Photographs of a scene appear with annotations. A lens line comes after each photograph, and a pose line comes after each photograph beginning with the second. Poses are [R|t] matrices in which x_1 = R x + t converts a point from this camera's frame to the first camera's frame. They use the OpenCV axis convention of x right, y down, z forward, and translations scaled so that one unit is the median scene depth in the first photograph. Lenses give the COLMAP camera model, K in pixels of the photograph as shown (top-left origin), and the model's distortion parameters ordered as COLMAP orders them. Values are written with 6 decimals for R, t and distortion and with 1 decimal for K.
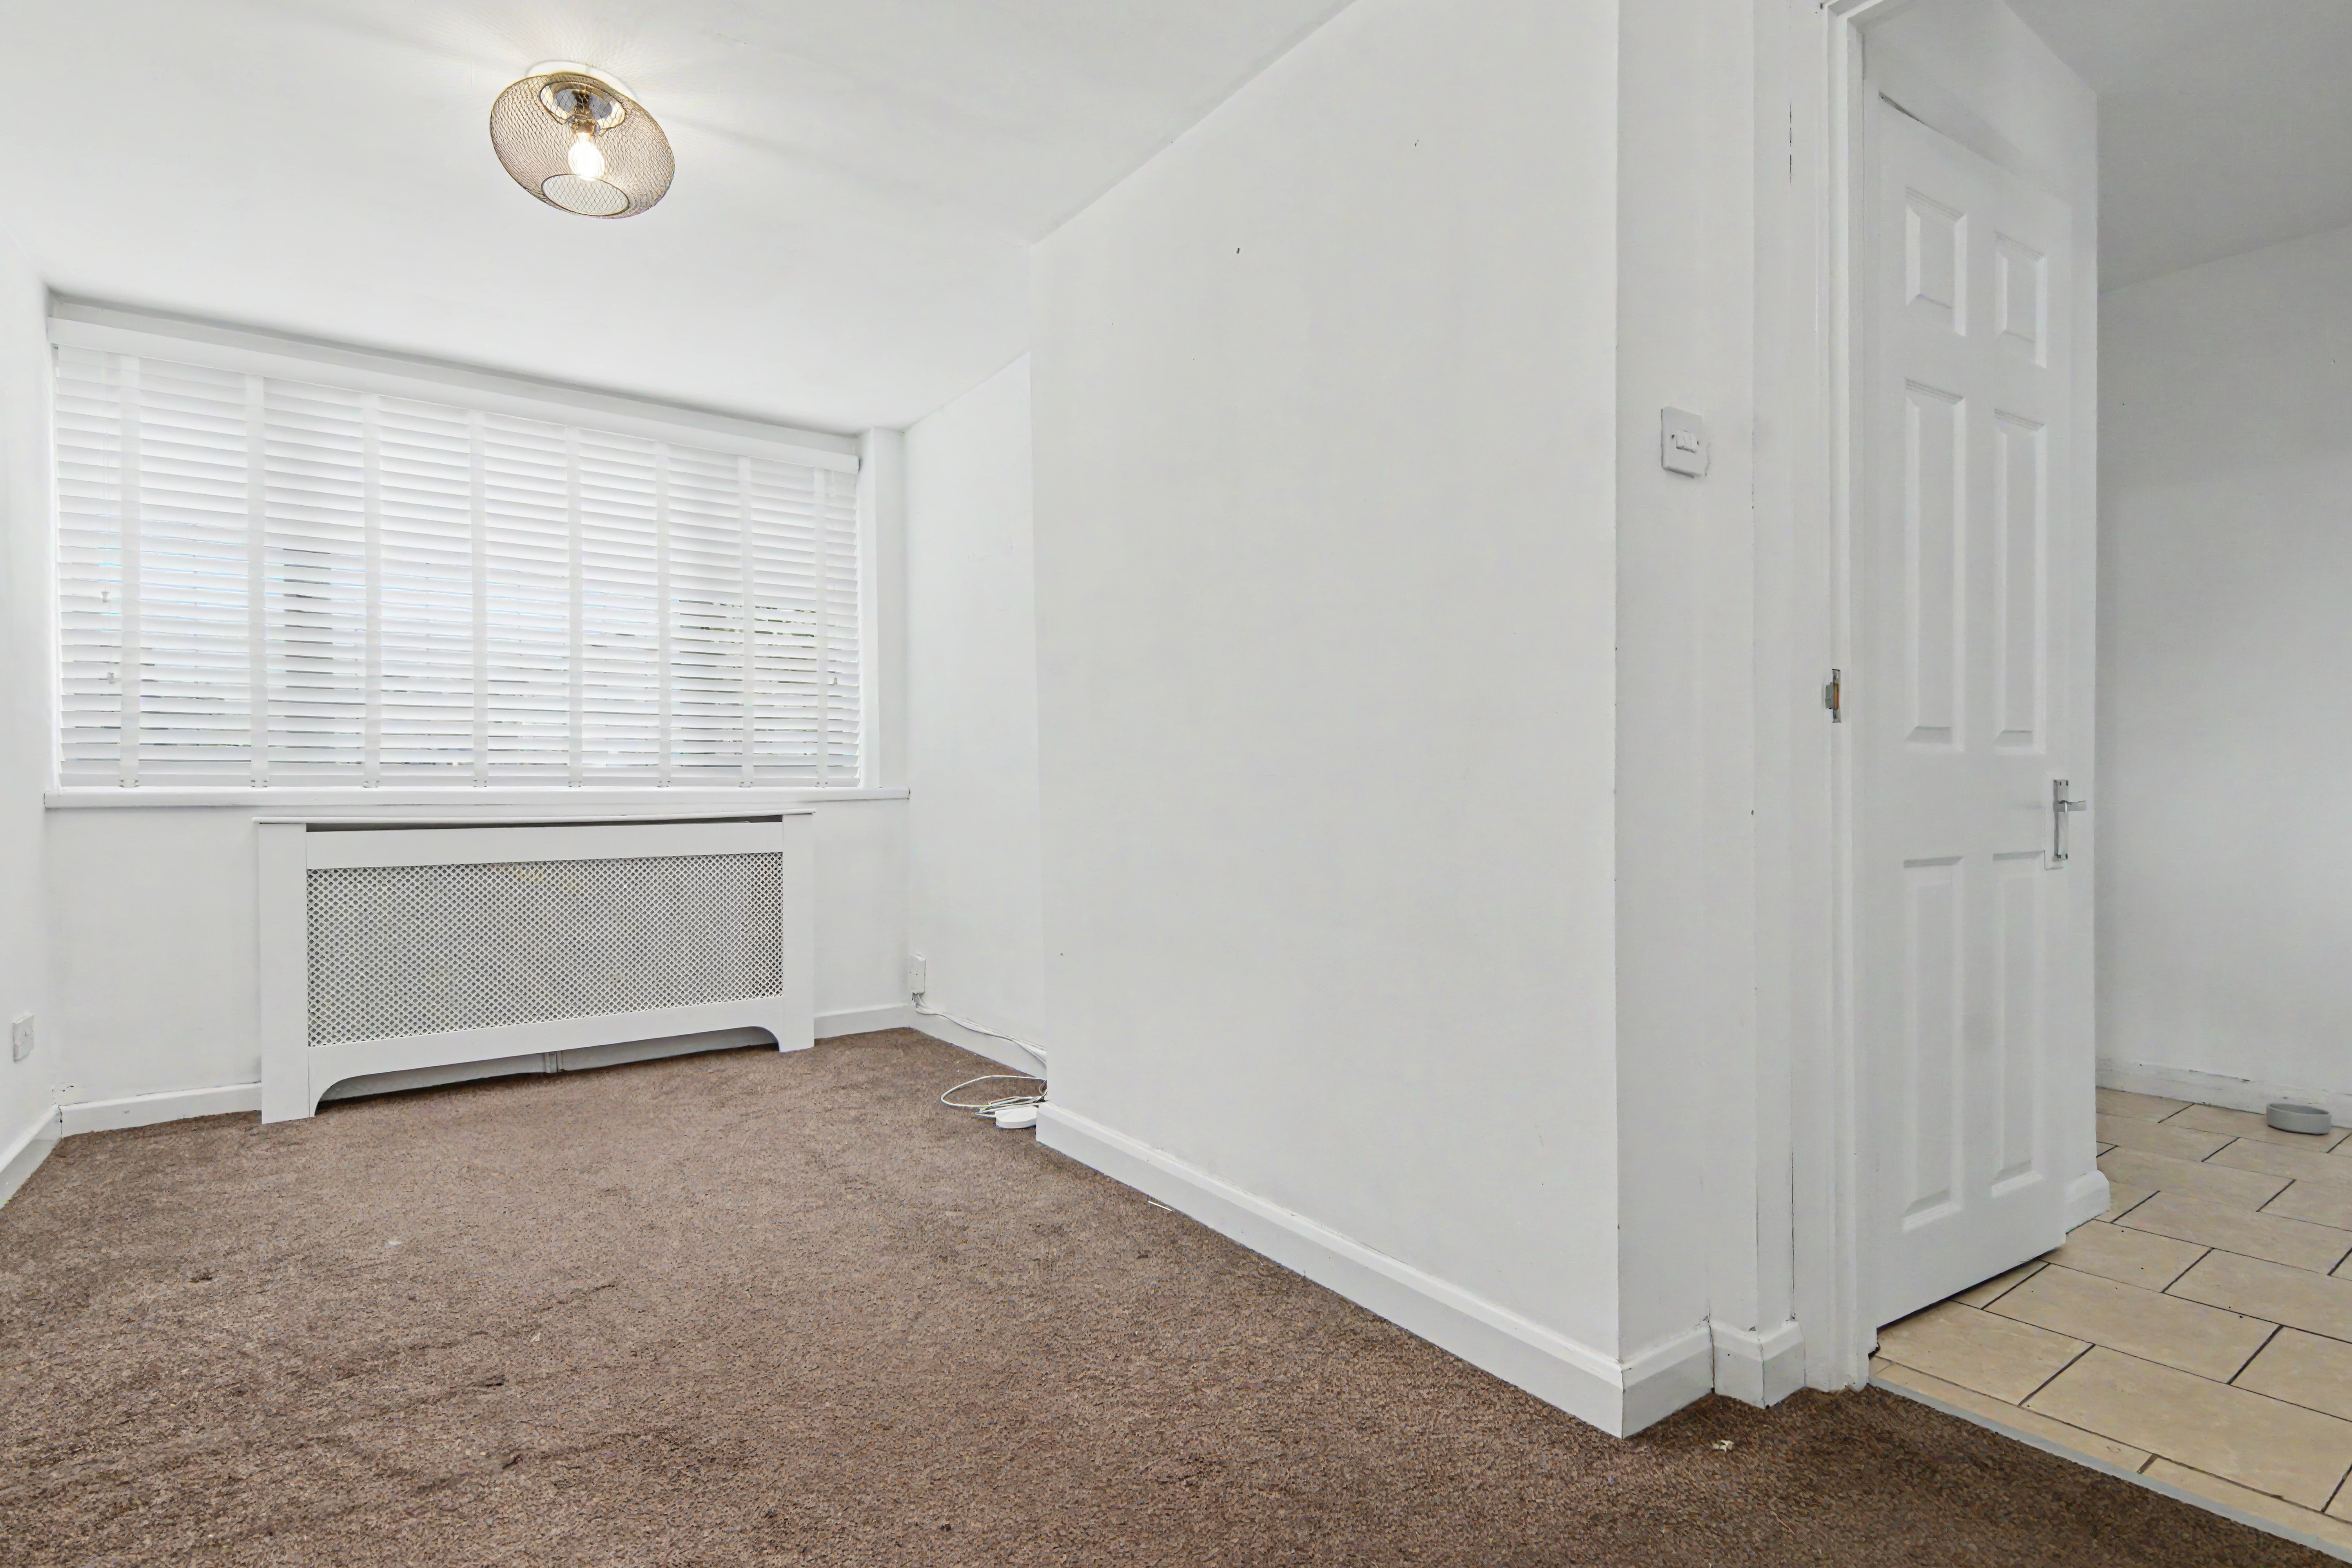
lens RADIAL K [[1138.3, 0, 1153.9], [0, 1138.3, 781.6], [0, 0, 1]] dist [0.033146, -0.018938]
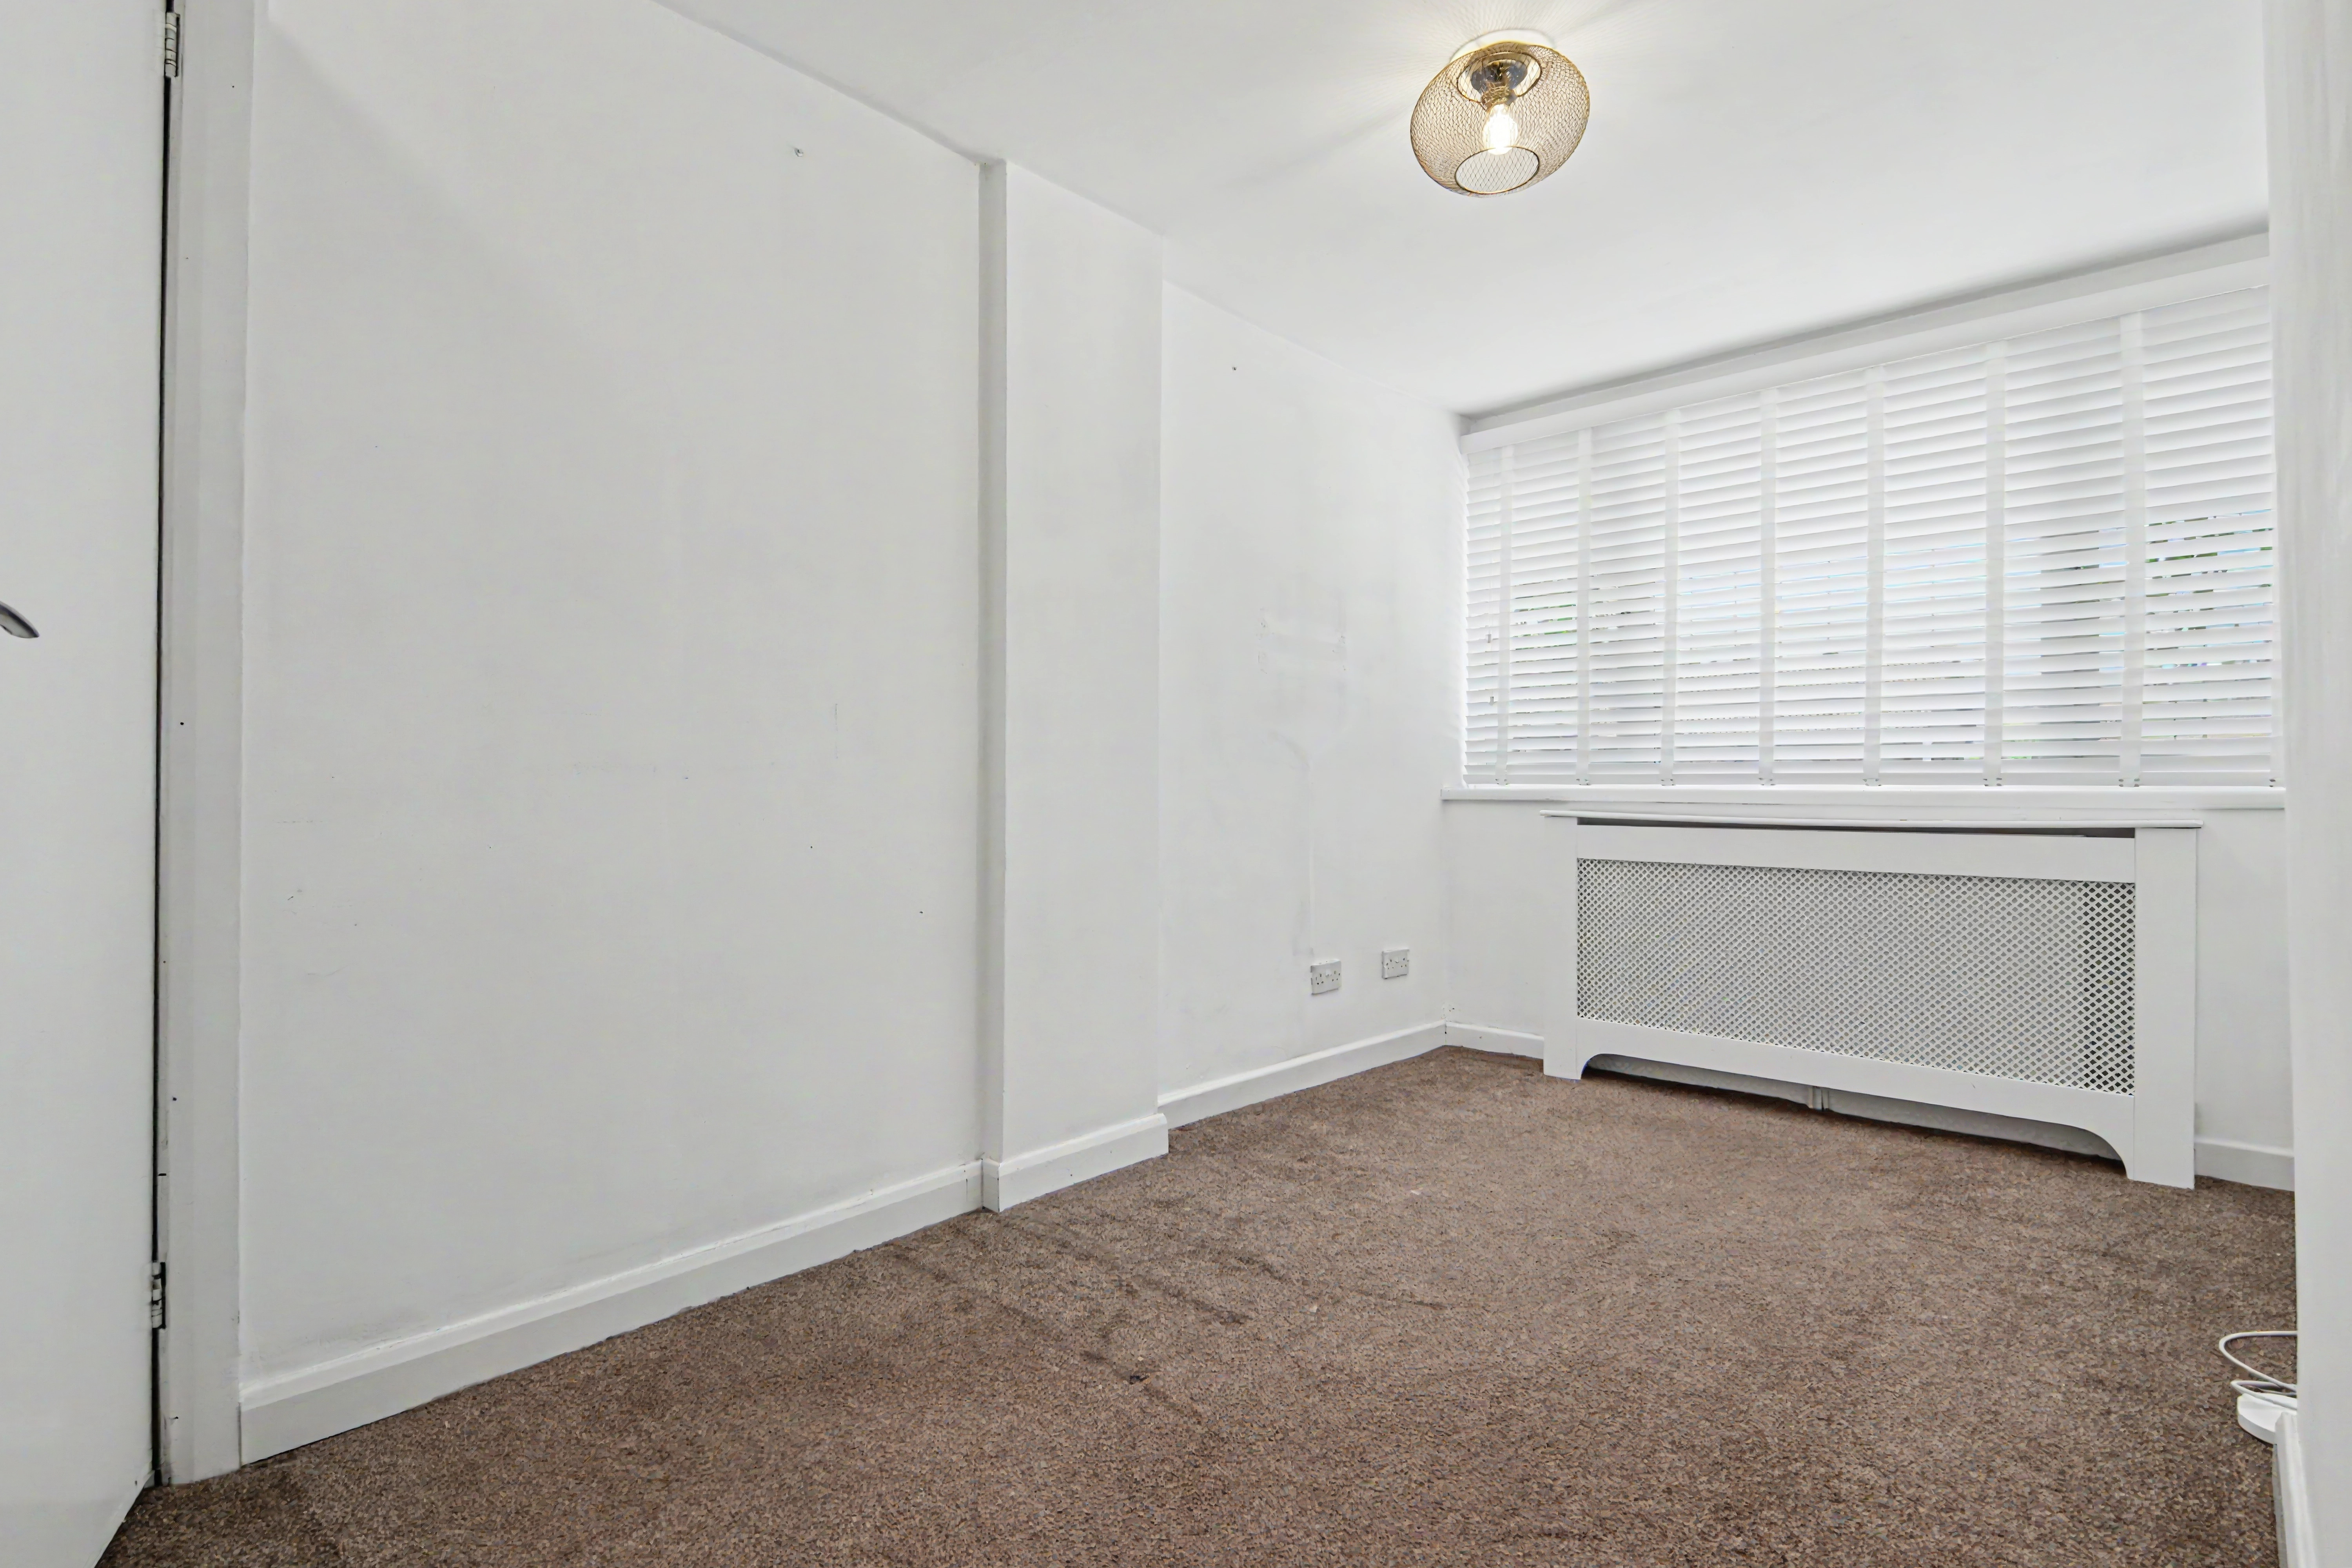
lens RADIAL K [[1130.5, 0, 1156.6], [0, 1130.5, 774.7], [0, 0, 1]] dist [0.024901, -0.017568]
pose [[0.218321, -0.005977, -0.975859, 0.249863], [0.003340, 0.999980, -0.005377, -0.000726], [0.975871, -0.002085, 0.218337, 0.350284]]
